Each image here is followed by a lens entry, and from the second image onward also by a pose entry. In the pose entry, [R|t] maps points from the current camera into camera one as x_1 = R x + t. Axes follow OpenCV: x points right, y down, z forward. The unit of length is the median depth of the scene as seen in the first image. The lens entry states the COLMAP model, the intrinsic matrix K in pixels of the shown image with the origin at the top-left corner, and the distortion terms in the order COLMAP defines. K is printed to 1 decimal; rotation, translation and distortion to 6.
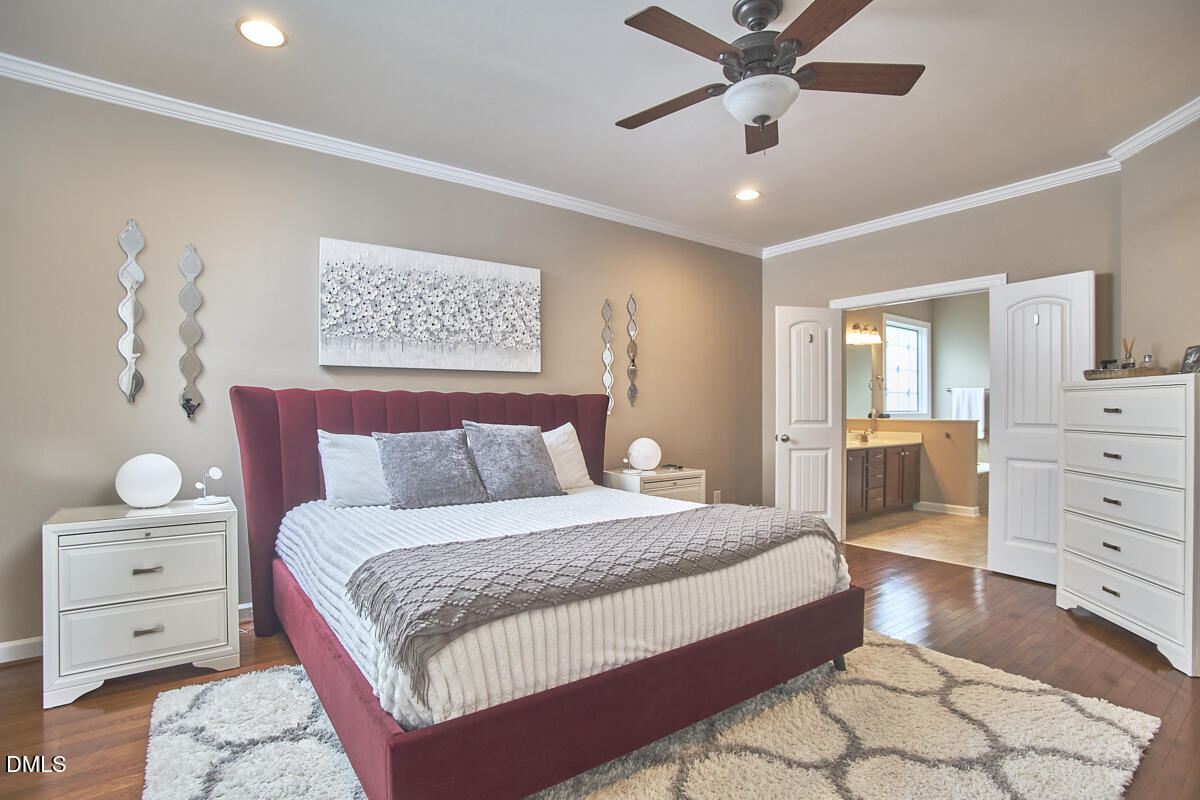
lens RADIAL K [[588.8, 0, 595.2], [0, 588.8, 400.3], [0, 0, 1]] dist [-0.002890, -0.000175]
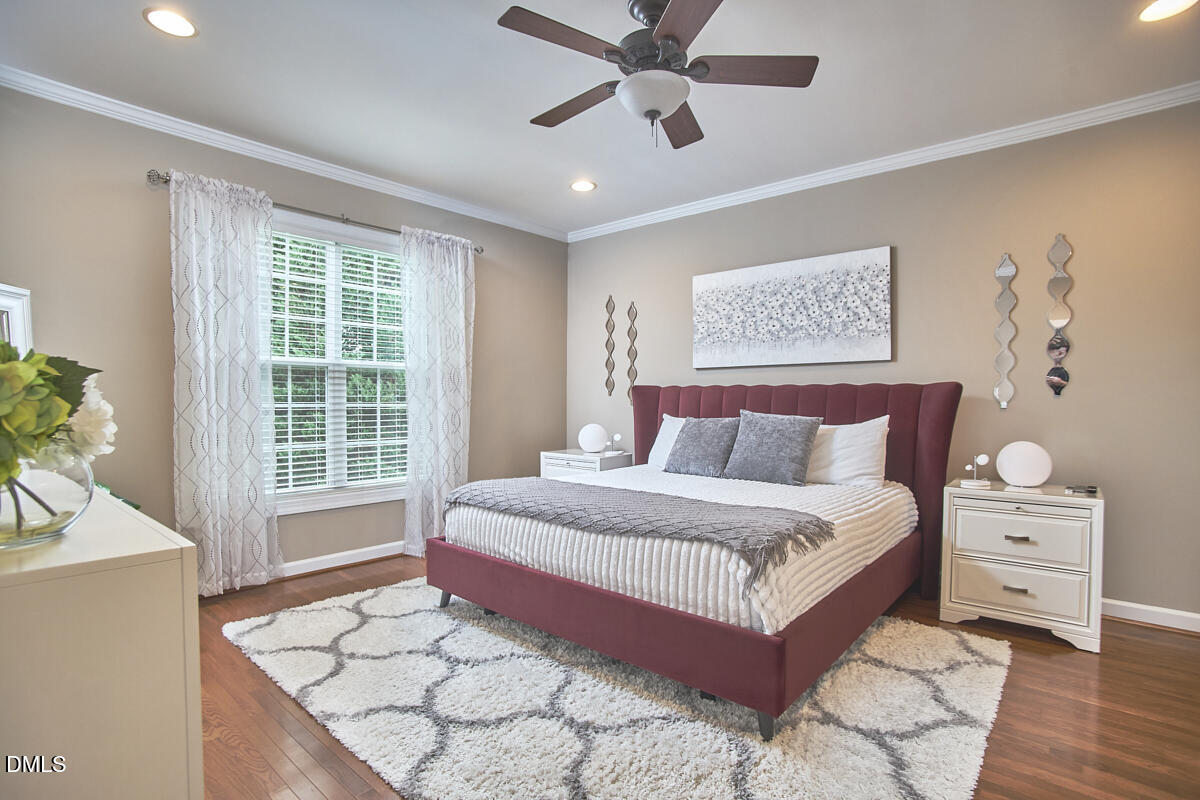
lens RADIAL K [[588.8, 0, 596.1], [0, 588.8, 403.3], [0, 0, 1]] dist [-0.002890, -0.000175]
pose [[0.257753, 0.006063, -0.966192, 0.730251], [0.004942, 0.999959, 0.007593, 0.011099], [0.966198, -0.006732, 0.257713, 0.363990]]
